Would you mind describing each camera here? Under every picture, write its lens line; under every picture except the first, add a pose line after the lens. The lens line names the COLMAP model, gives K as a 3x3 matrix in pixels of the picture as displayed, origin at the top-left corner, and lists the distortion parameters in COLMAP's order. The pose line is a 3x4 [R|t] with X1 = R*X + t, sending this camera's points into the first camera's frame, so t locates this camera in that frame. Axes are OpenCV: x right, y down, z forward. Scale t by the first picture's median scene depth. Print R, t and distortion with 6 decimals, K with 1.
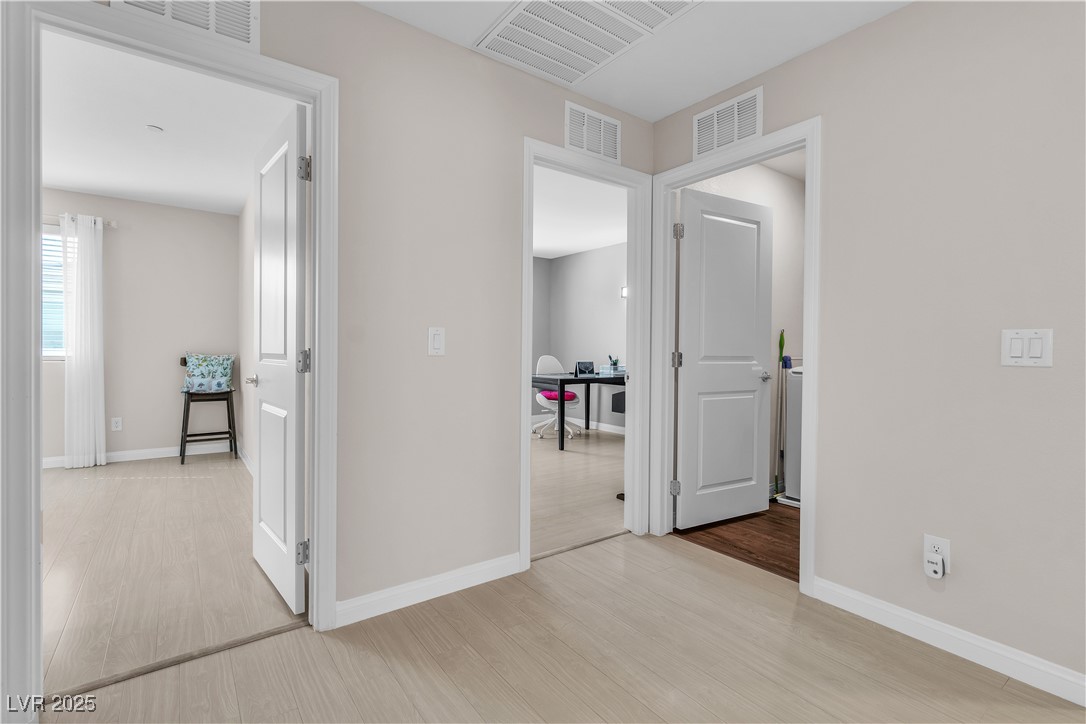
lens RADIAL K [[504.1, 0, 541.8], [0, 504.1, 355.0], [0, 0, 1]] dist [-0.001549, 0.001585]
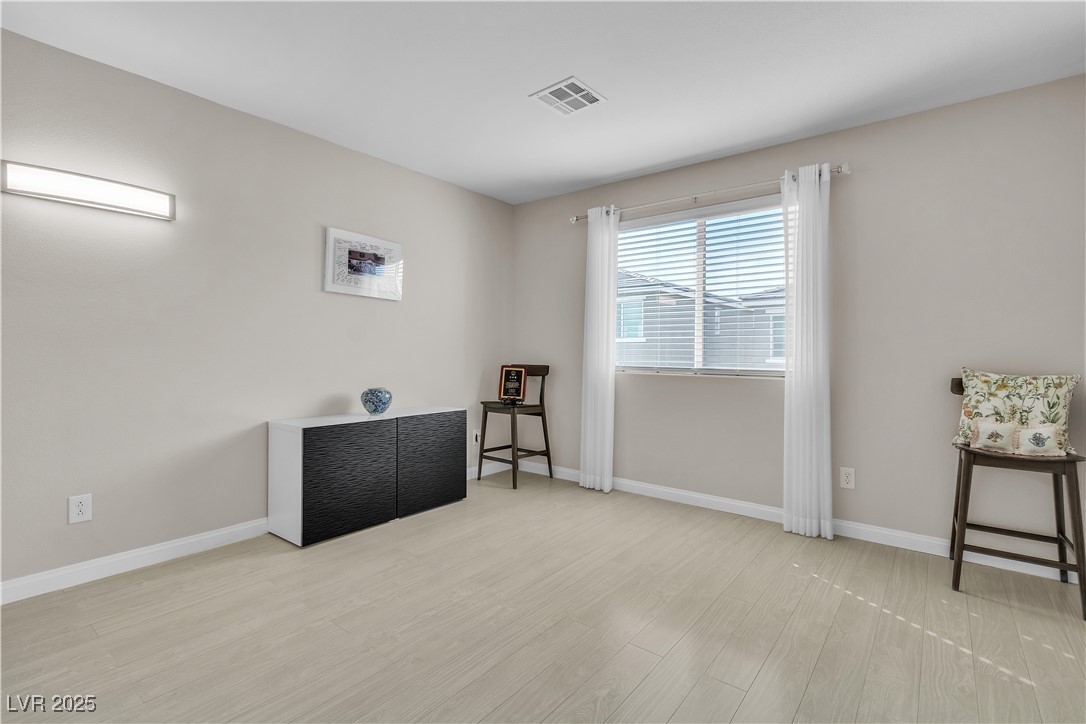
lens RADIAL K [[504.1, 0, 561.4], [0, 504.1, 356.9], [0, 0, 1]] dist [-0.001549, 0.001585]
pose [[0.309256, -0.008114, -0.950944, -0.340065], [-0.013277, 0.999829, -0.012849, -0.005130], [0.950886, 0.016599, 0.309095, 0.446738]]
